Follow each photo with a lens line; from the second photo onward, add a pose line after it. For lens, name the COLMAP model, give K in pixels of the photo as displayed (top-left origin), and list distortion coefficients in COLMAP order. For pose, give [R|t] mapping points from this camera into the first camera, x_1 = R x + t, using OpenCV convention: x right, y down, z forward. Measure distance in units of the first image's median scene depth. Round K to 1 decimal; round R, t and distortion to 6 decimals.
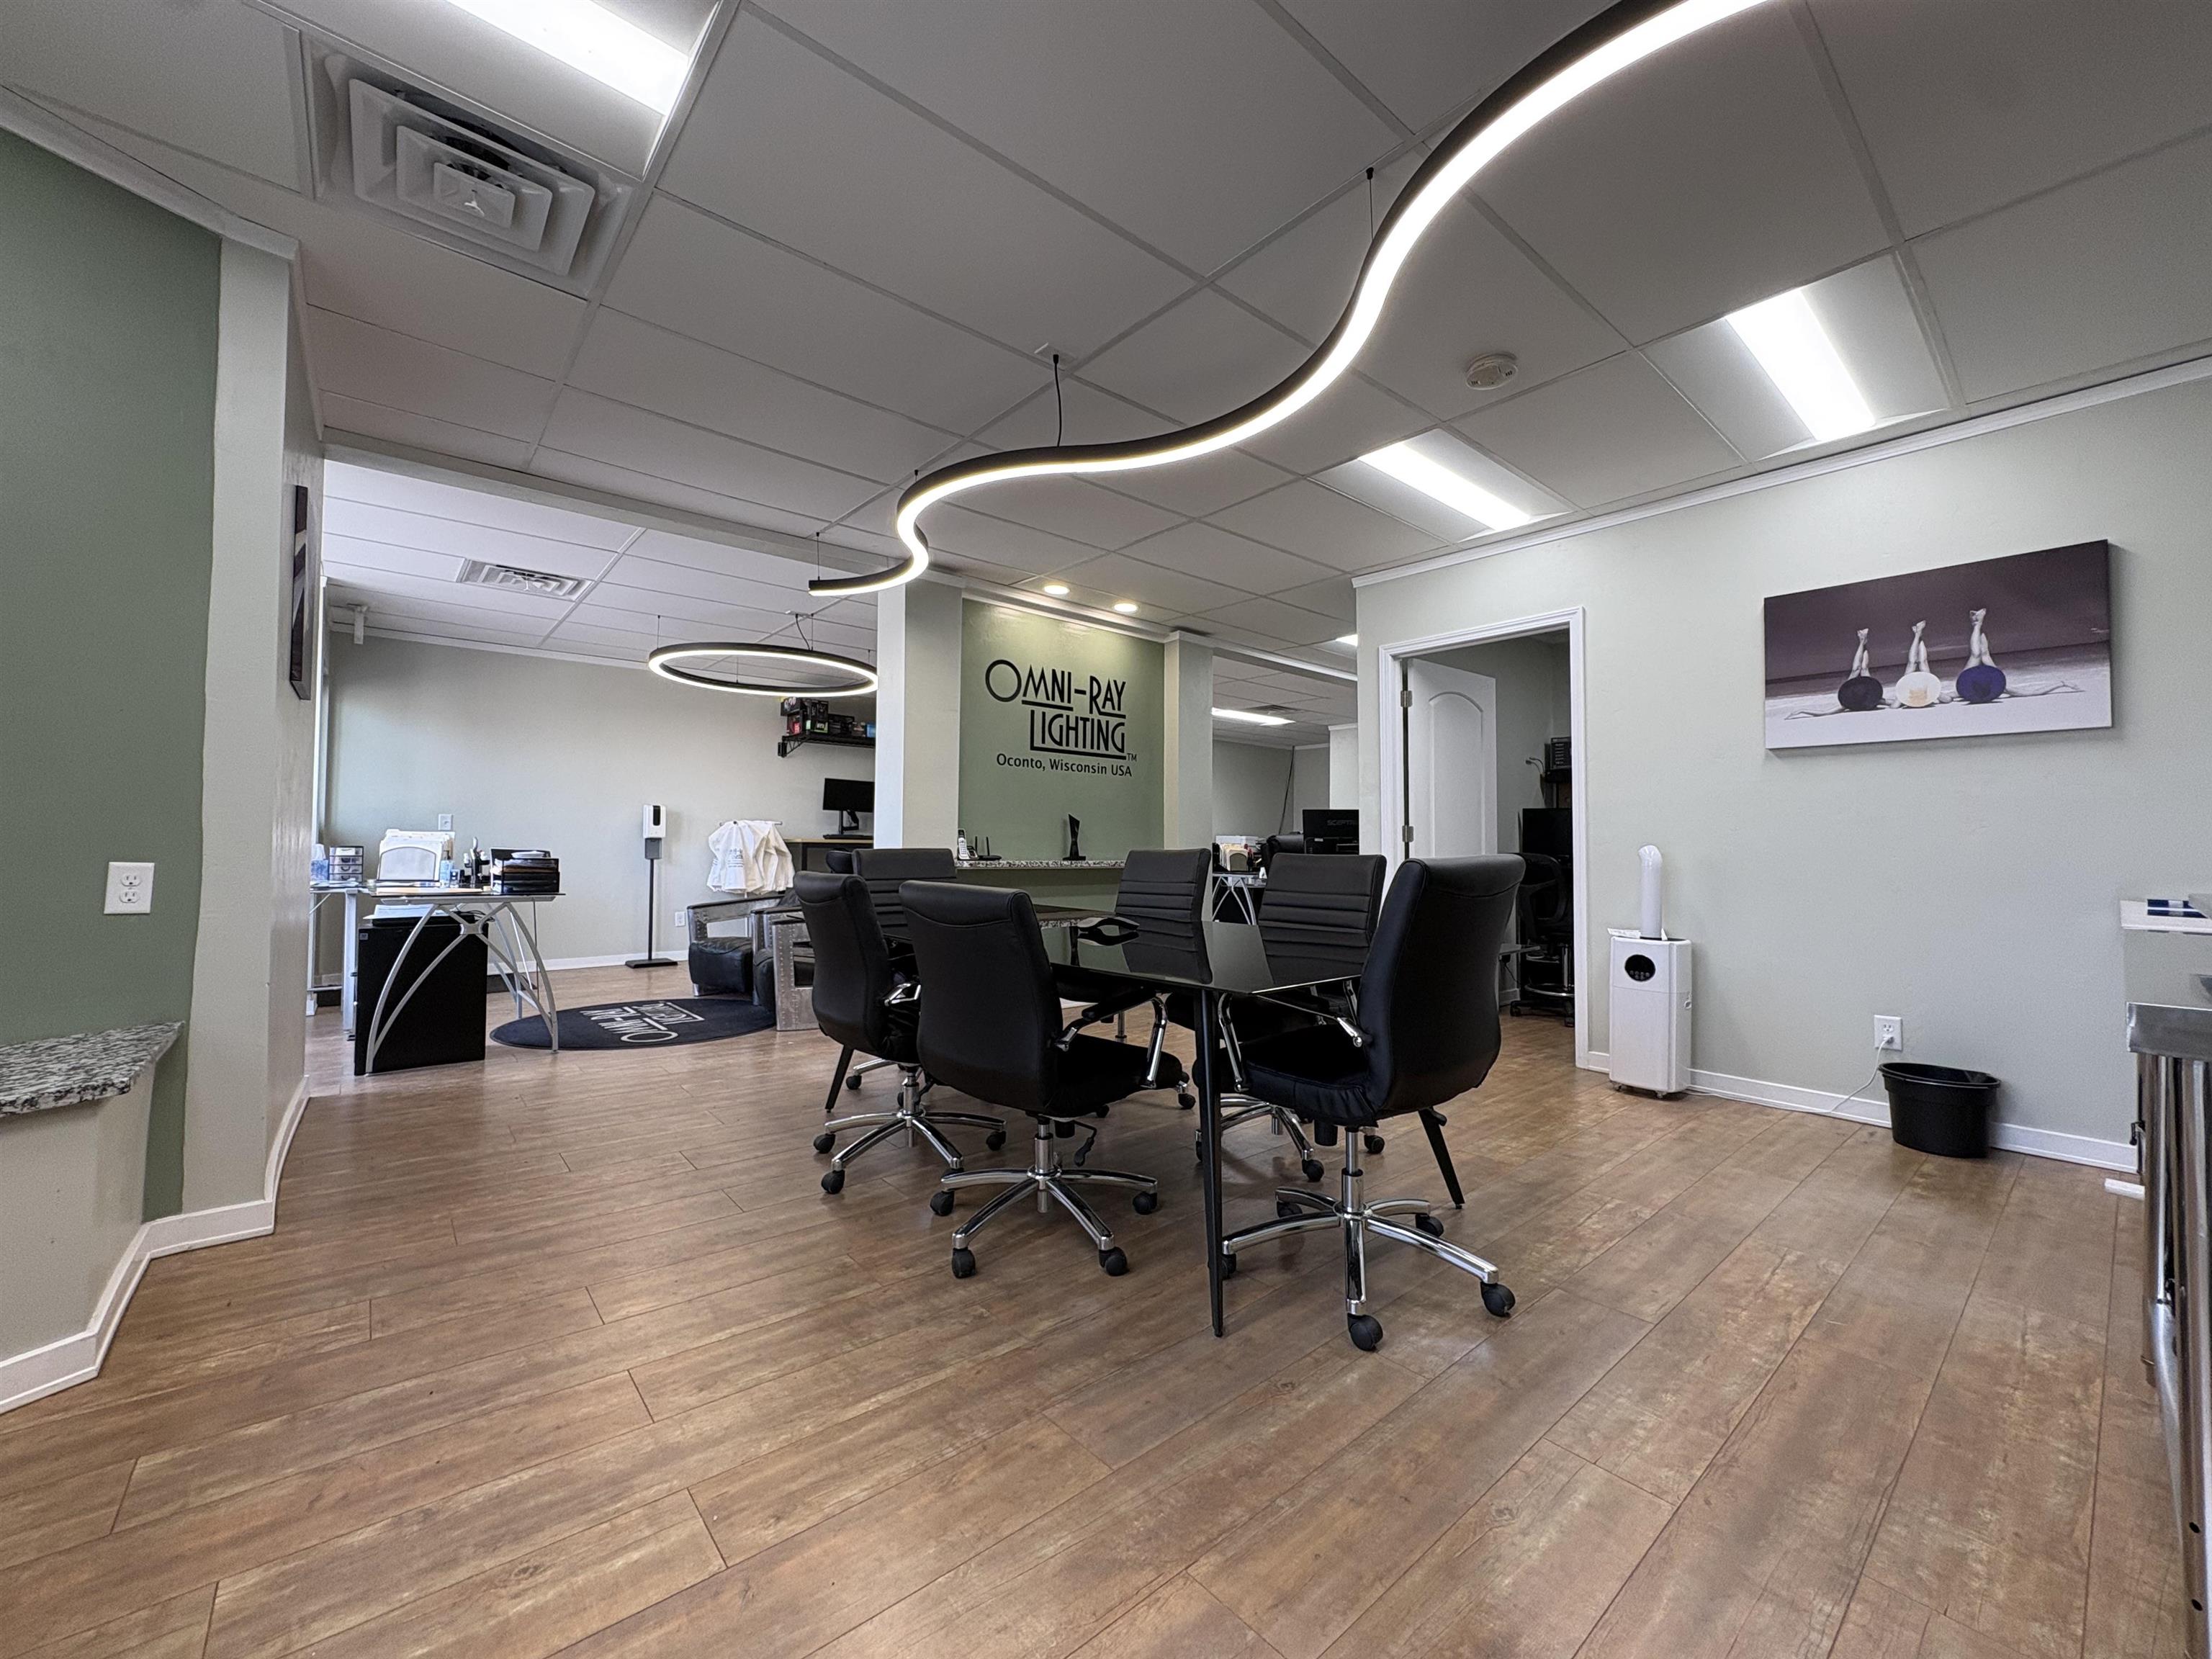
lens RADIAL K [[876.2, 0, 1101.5], [0, 876.2, 829.1], [0, 0, 1]] dist [-0.002005, 0.000501]
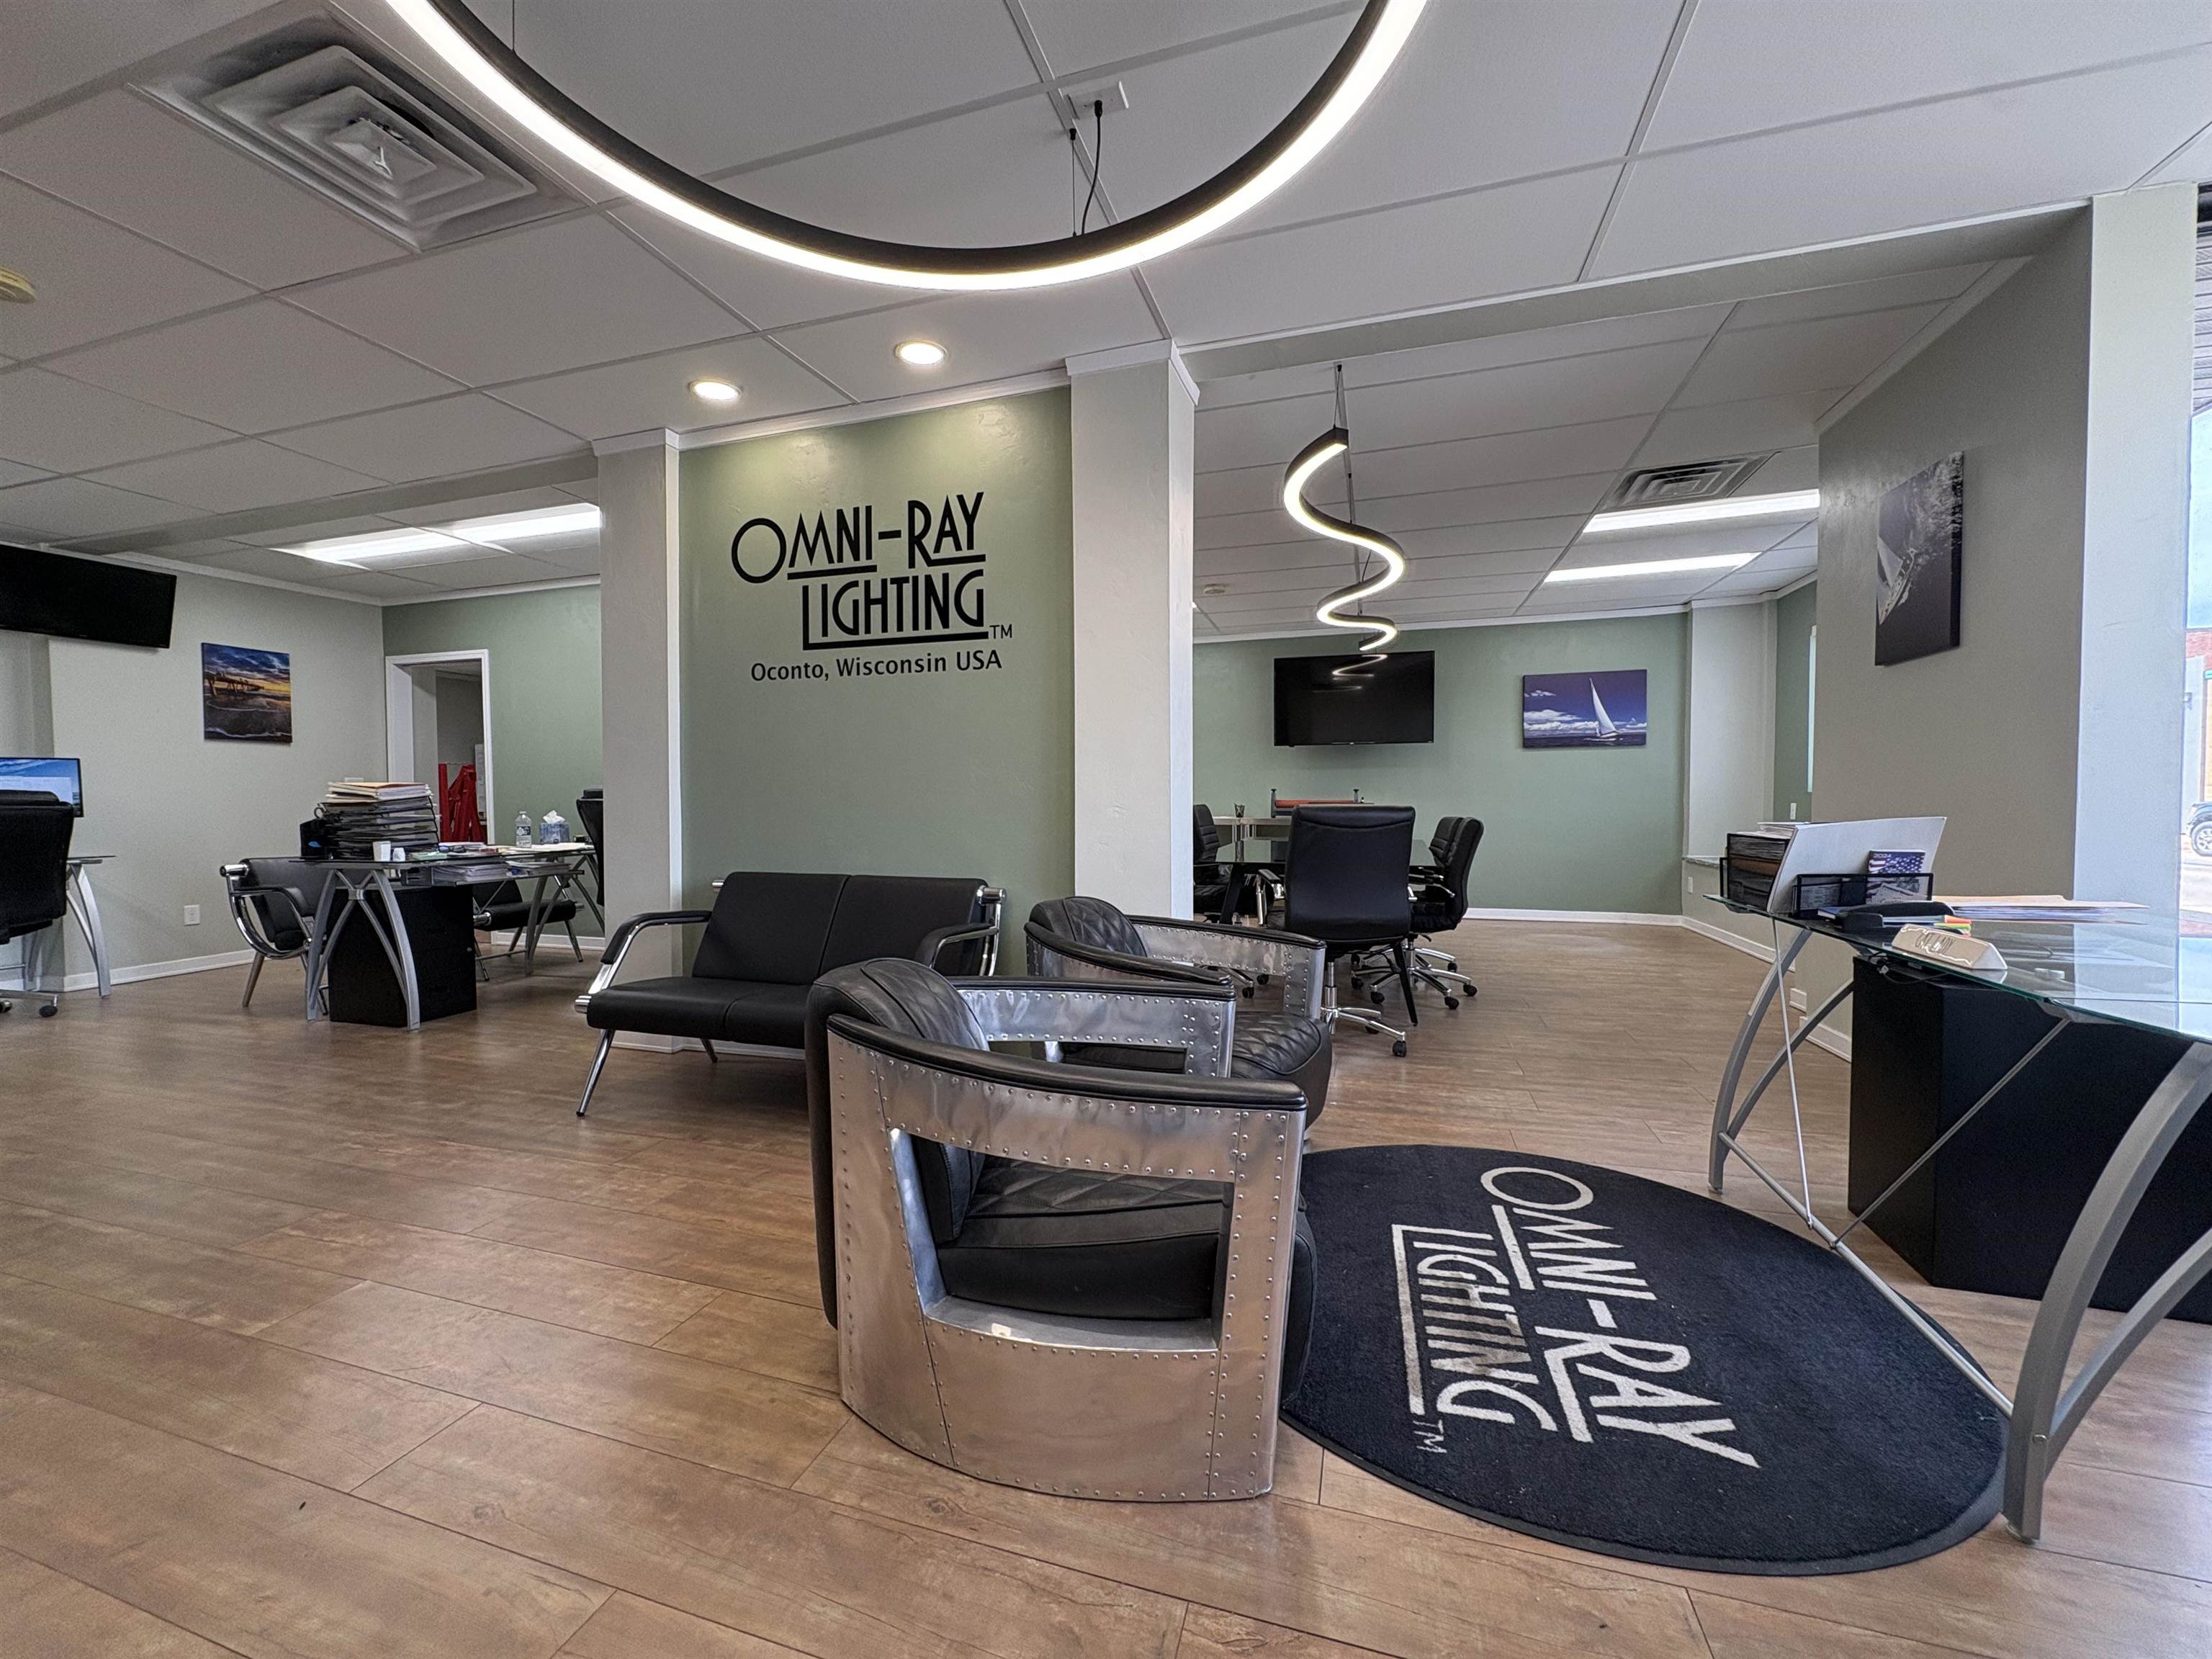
lens RADIAL K [[876.2, 0, 1102.6], [0, 876.2, 828.1], [0, 0, 1]] dist [-0.002005, 0.000501]
pose [[0.537662, 0.012795, -0.843063, 0.550570], [0.030554, 0.998933, 0.034646, 0.021754], [0.842607, -0.044386, 0.536697, 0.811539]]
